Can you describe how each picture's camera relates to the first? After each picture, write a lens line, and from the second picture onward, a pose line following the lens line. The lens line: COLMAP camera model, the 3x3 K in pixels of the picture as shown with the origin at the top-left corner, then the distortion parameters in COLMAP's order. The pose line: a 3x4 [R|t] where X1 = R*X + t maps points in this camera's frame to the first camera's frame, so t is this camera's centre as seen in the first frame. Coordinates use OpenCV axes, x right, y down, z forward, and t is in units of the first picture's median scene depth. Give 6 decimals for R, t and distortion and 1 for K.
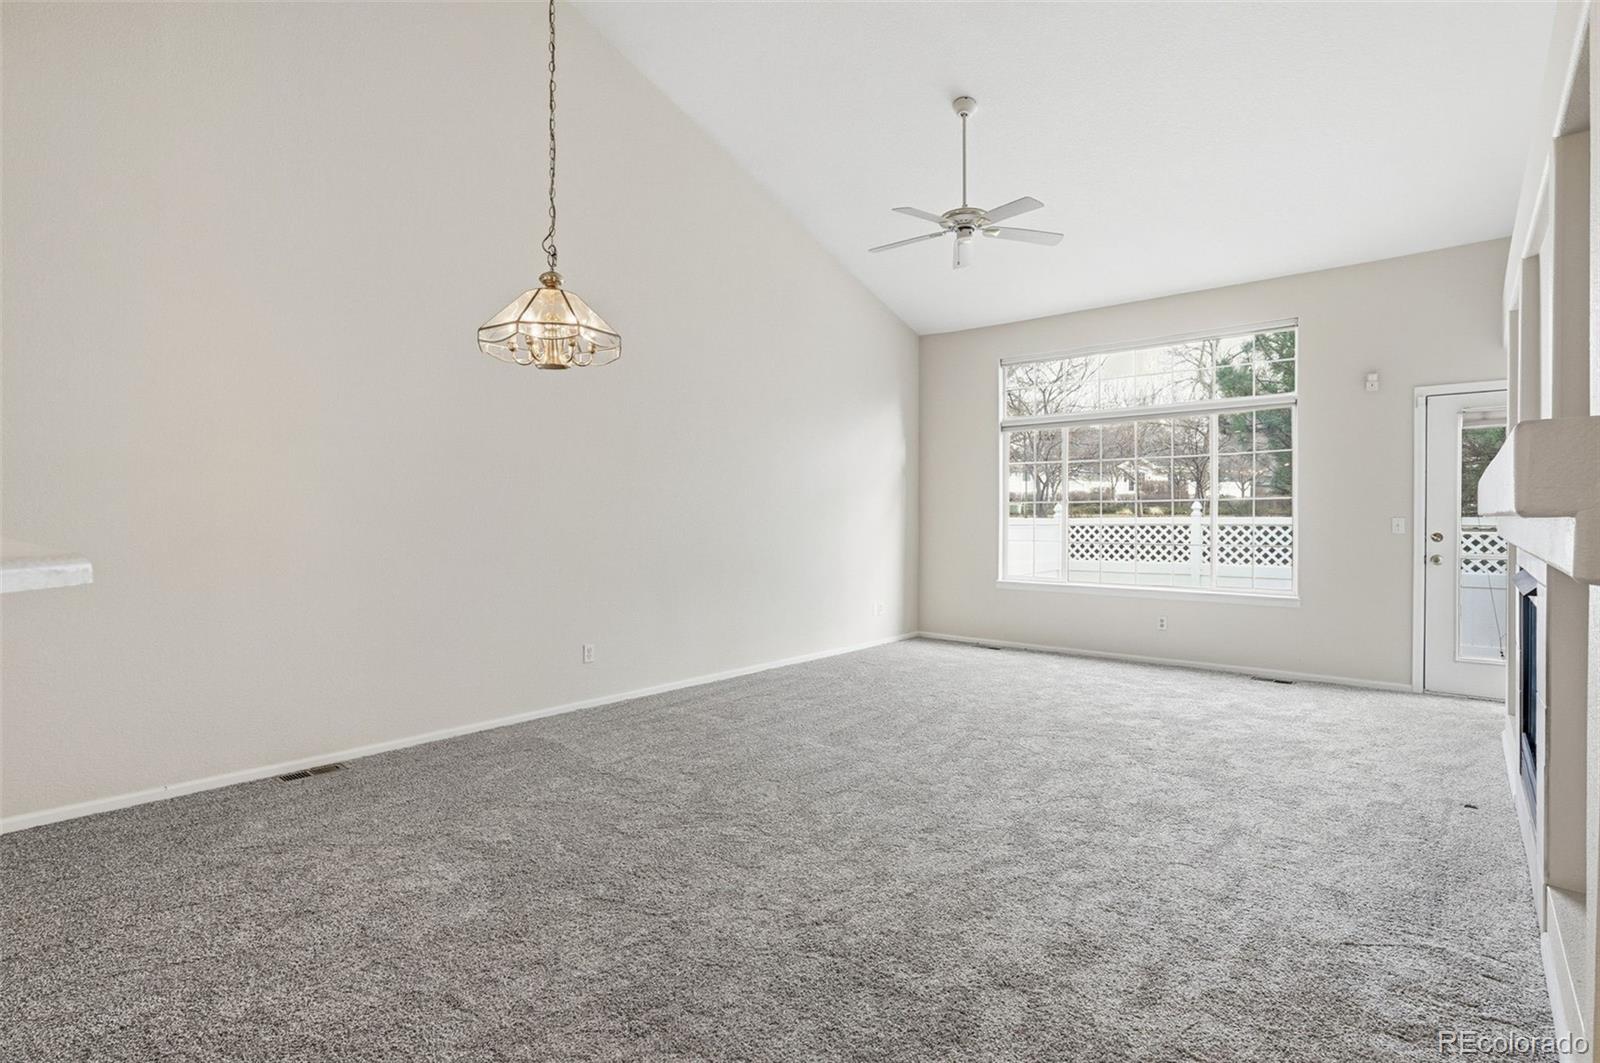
lens RADIAL K [[784.3, 0, 806.5], [0, 784.3, 516.5], [0, 0, 1]] dist [-0.009939, 0.005146]
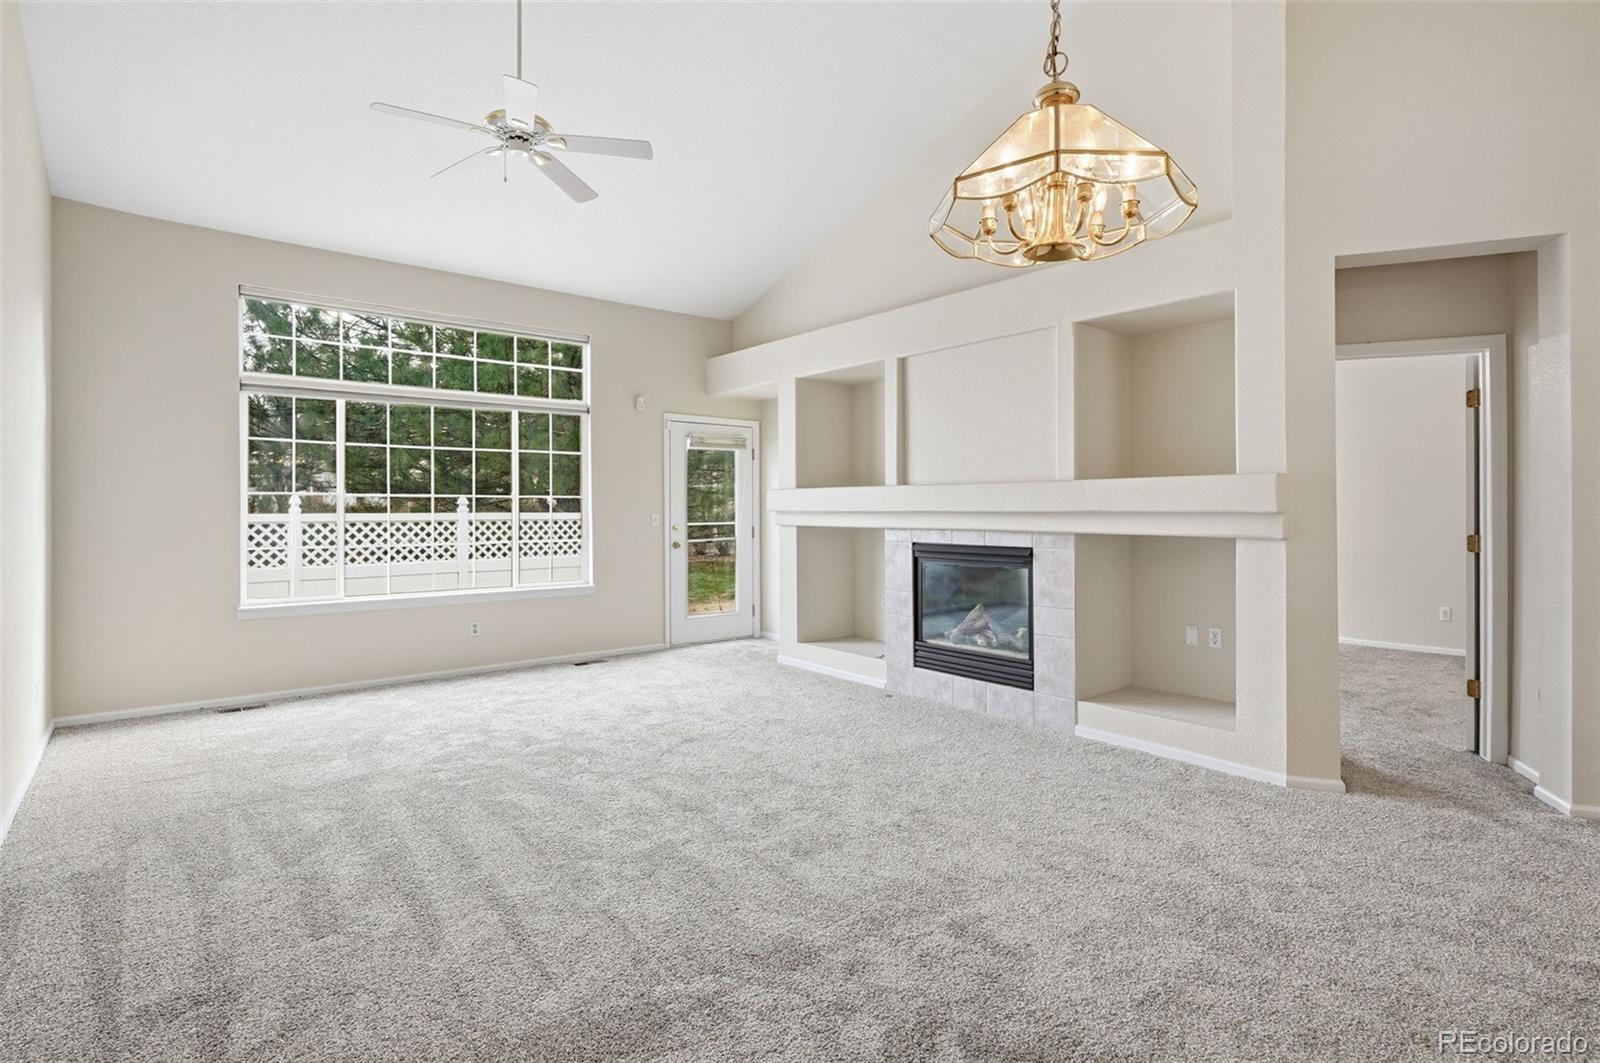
lens RADIAL K [[784.3, 0, 794.4], [0, 784.3, 469.3], [0, 0, 1]] dist [-0.009939, 0.005146]
pose [[0.182006, 0.056134, 0.981694, -0.408364], [0.001137, 0.998357, -0.057297, 0.003816], [-0.983297, 0.011545, 0.181643, 0.484158]]
